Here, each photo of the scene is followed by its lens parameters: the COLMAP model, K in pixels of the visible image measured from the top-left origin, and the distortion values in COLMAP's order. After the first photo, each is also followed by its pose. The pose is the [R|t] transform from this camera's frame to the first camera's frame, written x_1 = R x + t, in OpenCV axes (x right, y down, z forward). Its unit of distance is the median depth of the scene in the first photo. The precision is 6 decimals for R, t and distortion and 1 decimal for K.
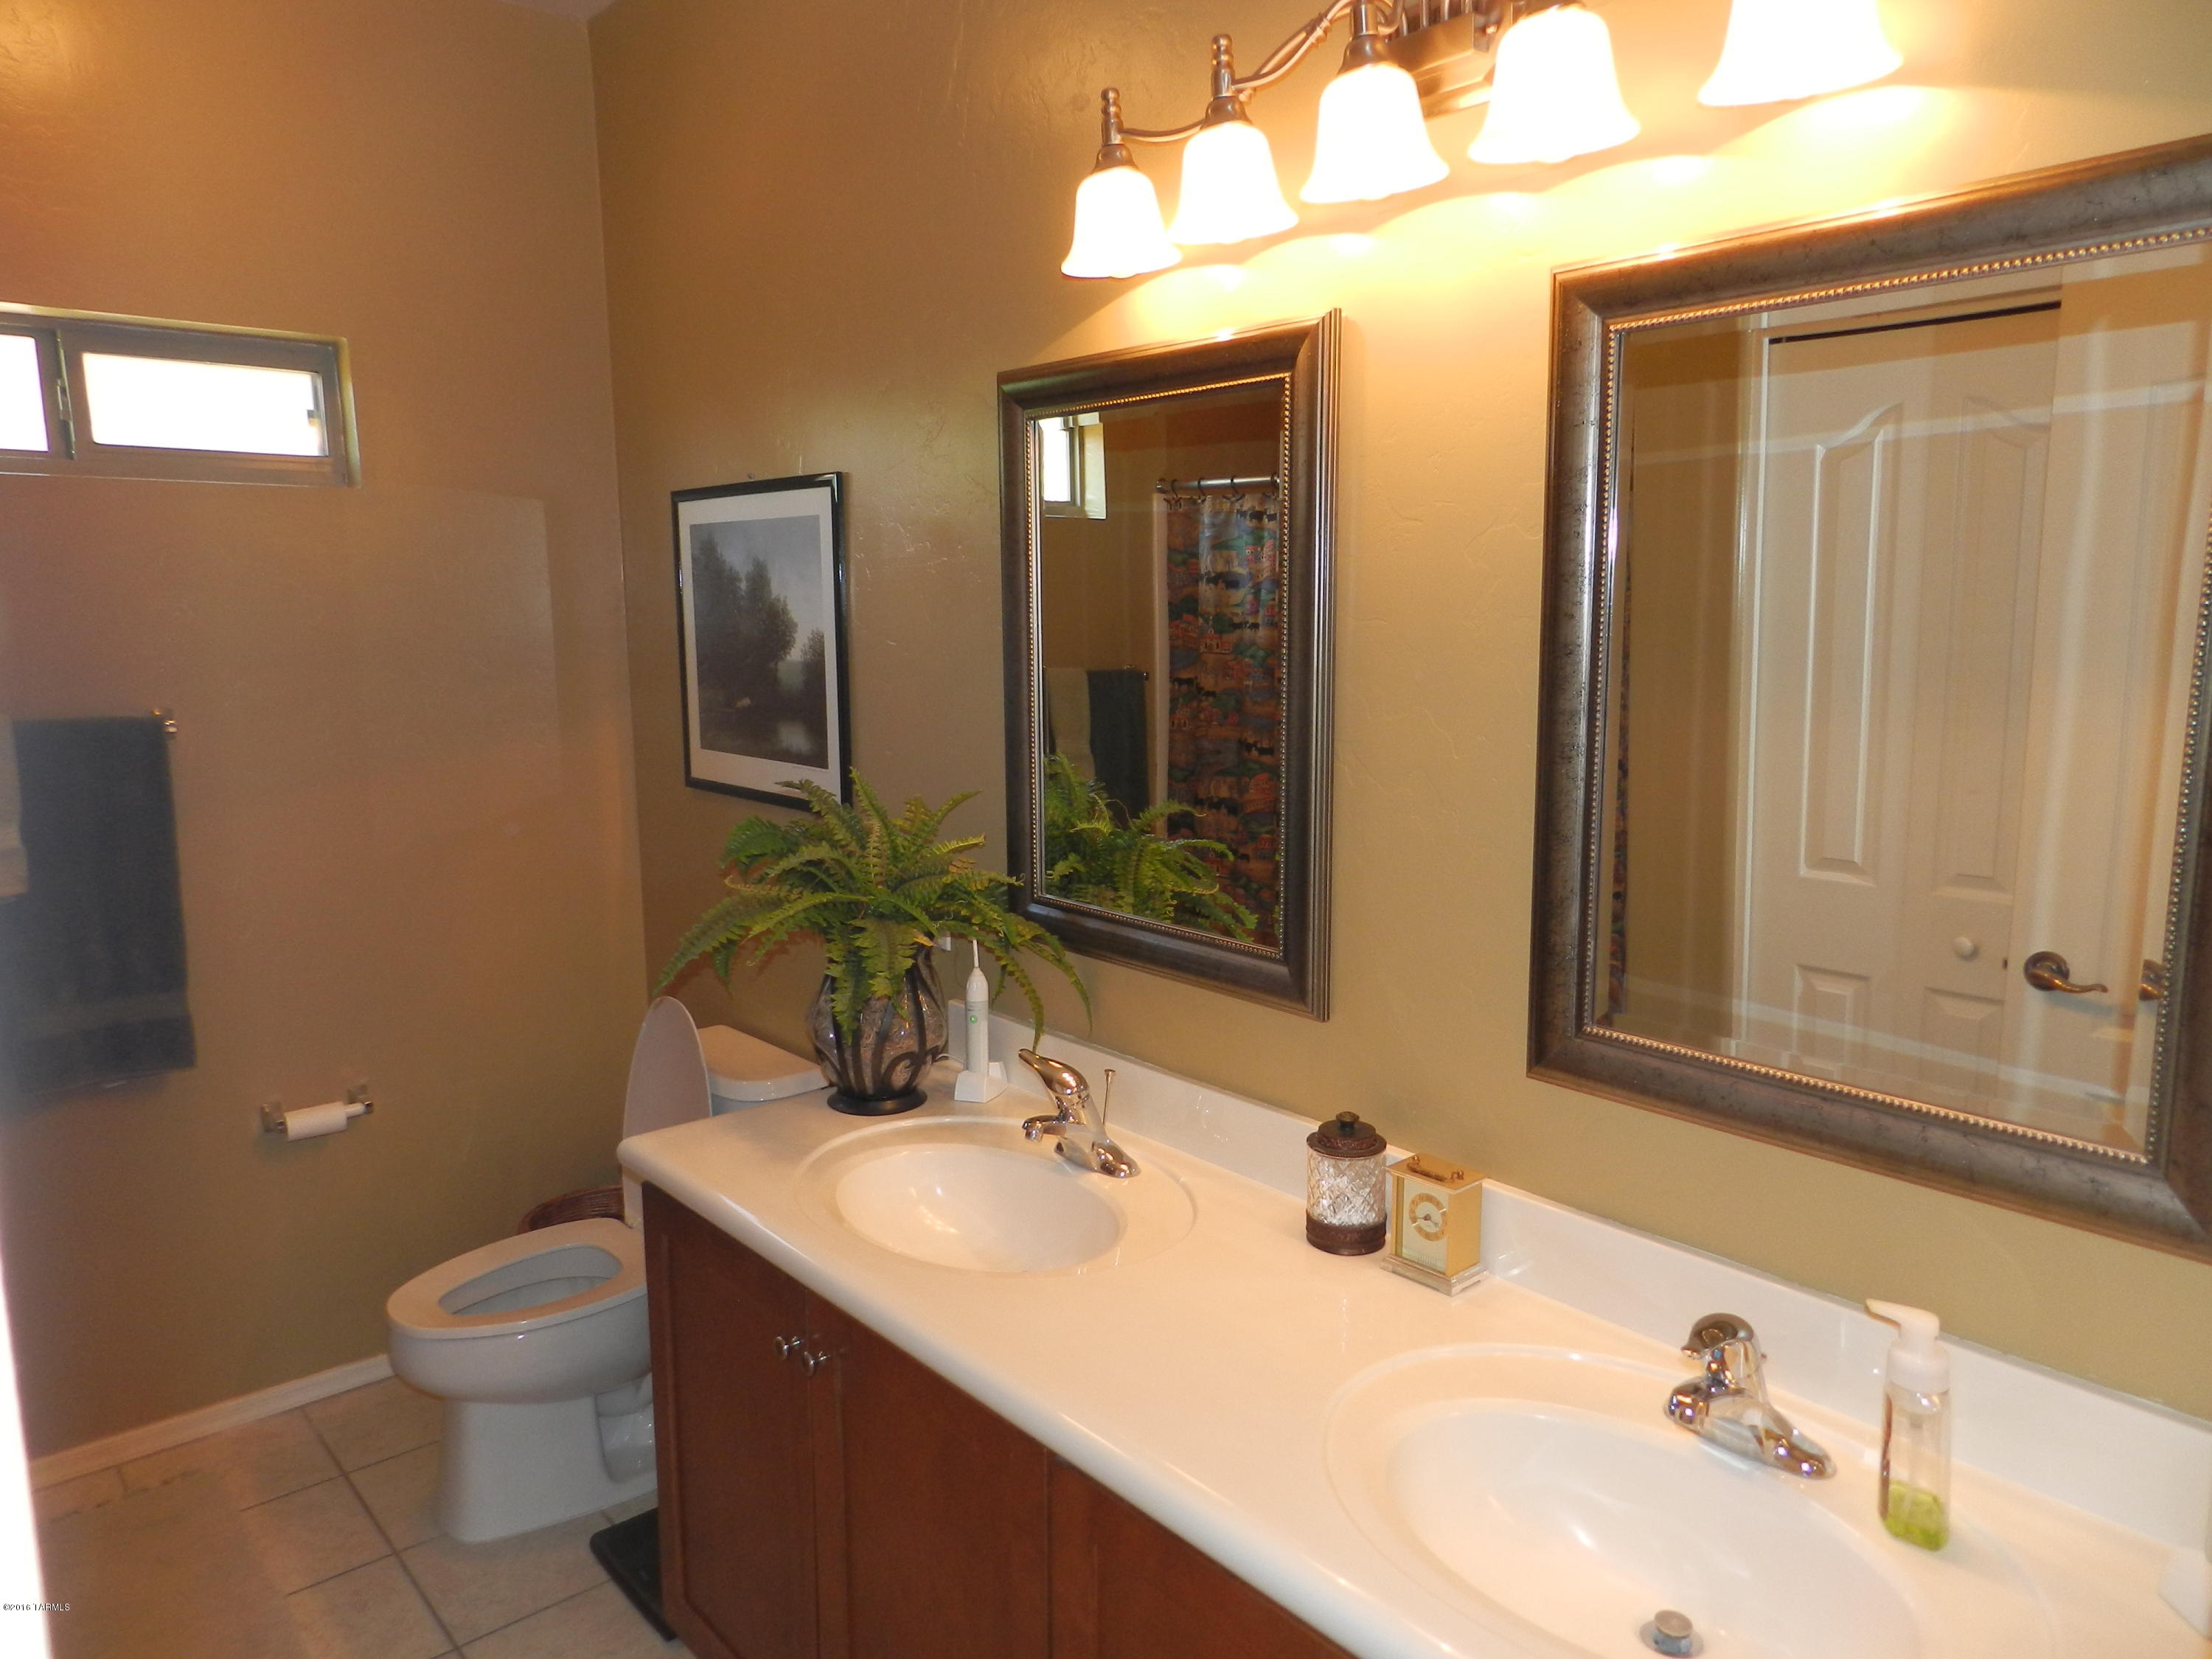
lens RADIAL K [[1497.3, 0, 1099.9], [0, 1497.3, 835.1], [0, 0, 1]] dist [0.026150, -0.017045]
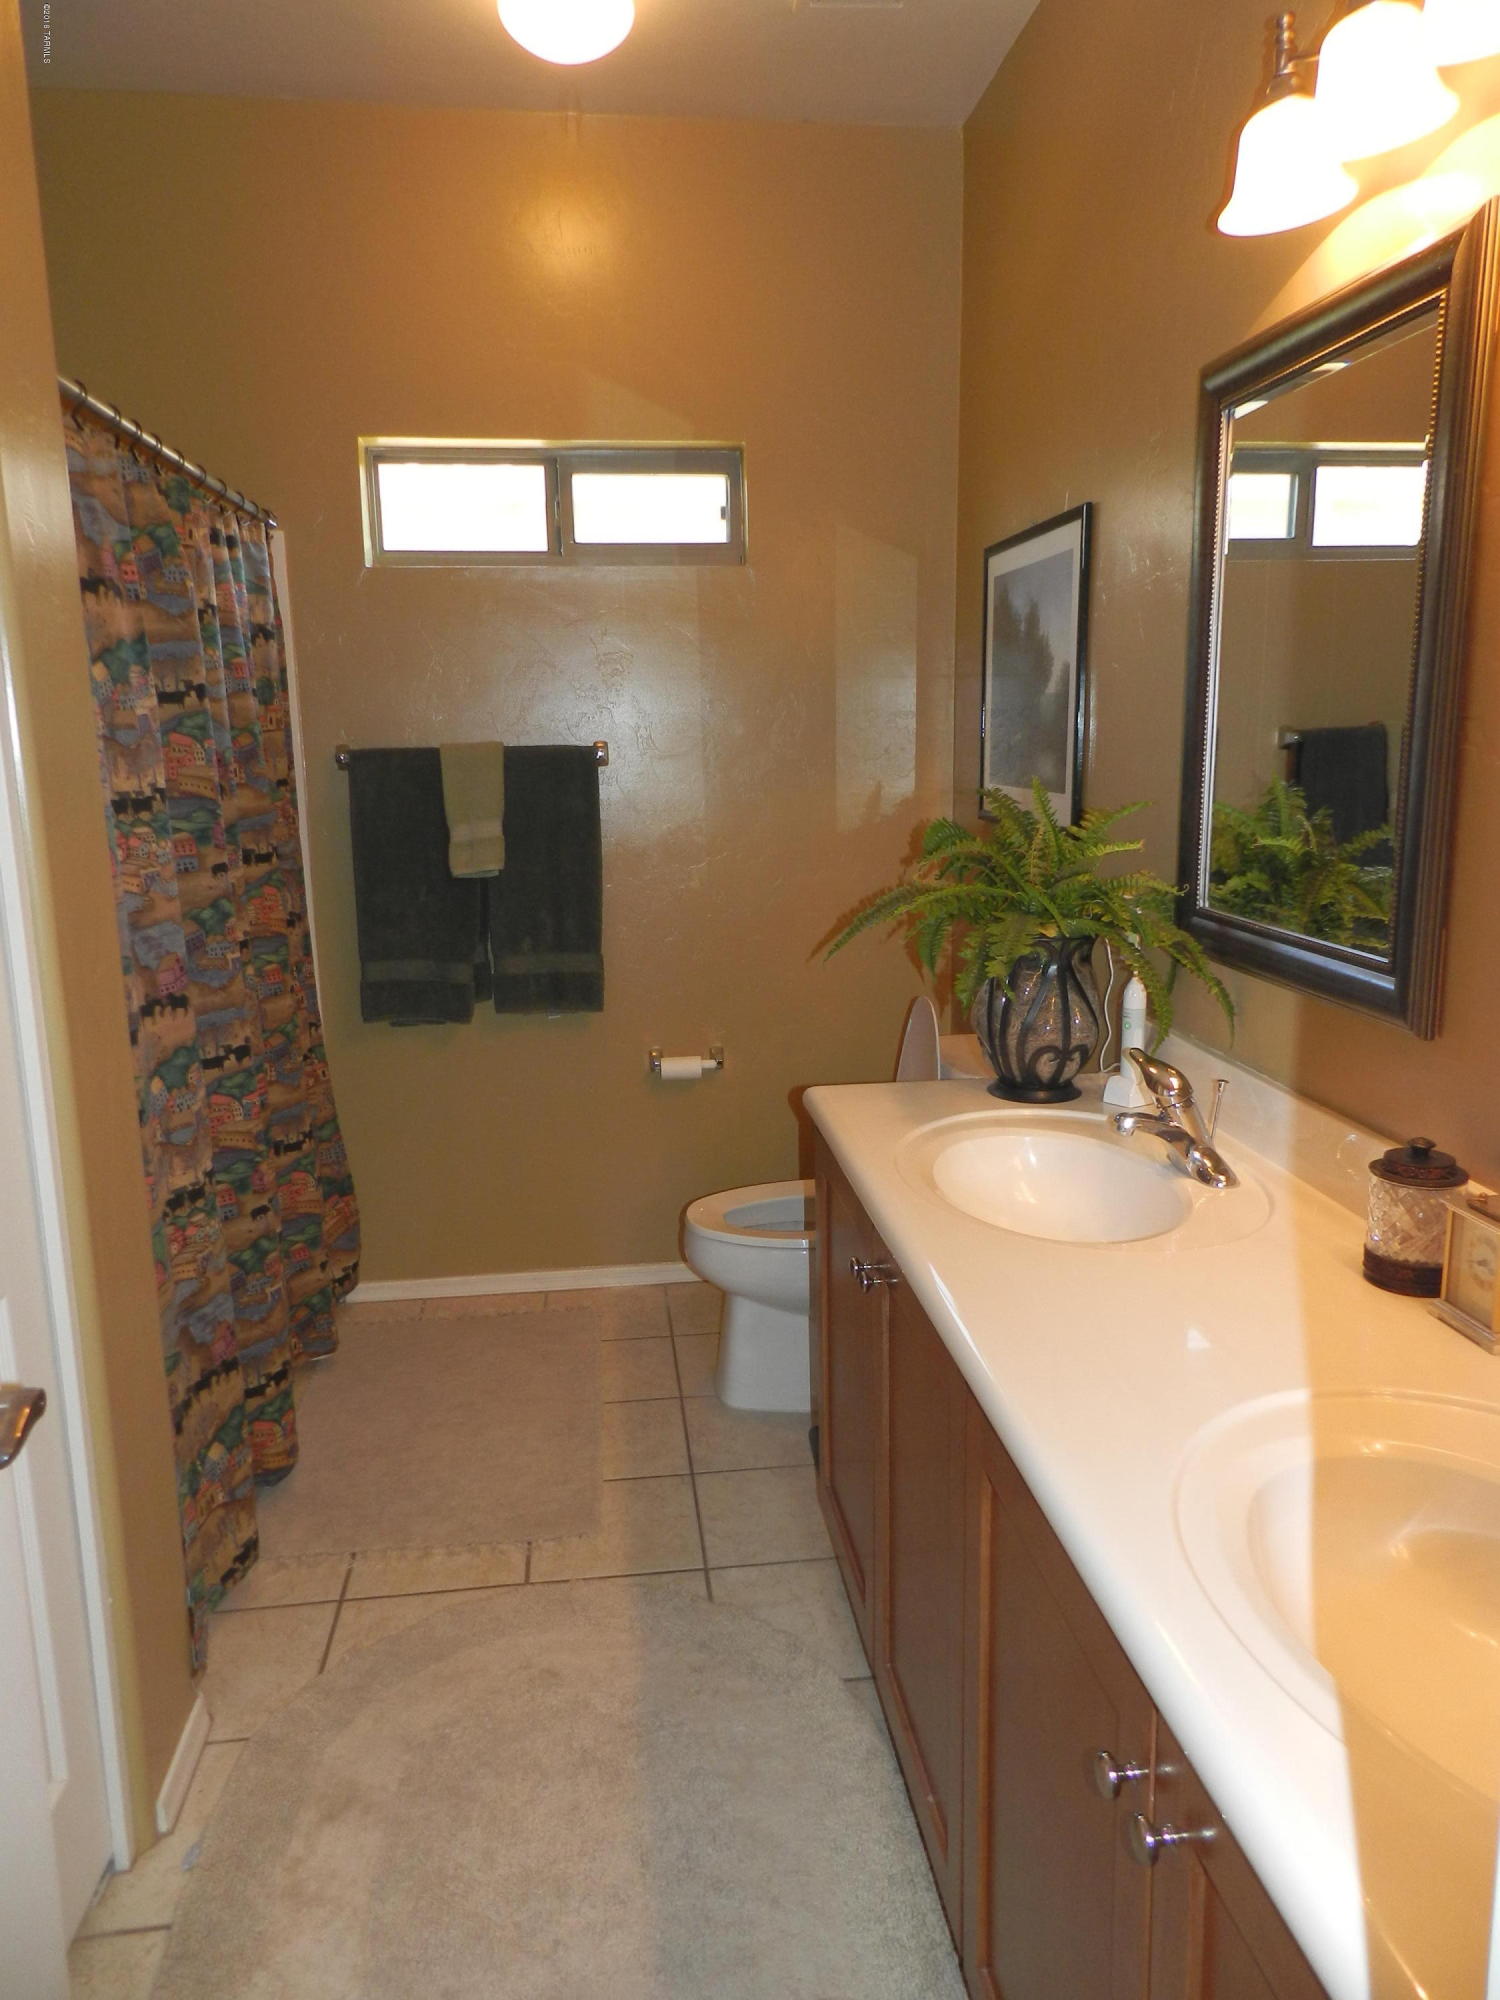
lens RADIAL K [[1353.8, 0, 748.8], [0, 1353.8, 1002.1], [0, 0, 1]] dist [0.026150, -0.017045]
pose [[0.832867, 0.103025, -0.543800, 0.208723], [-0.074417, 0.994446, 0.074427, 0.058997], [0.548448, -0.021520, 0.835908, 0.086253]]
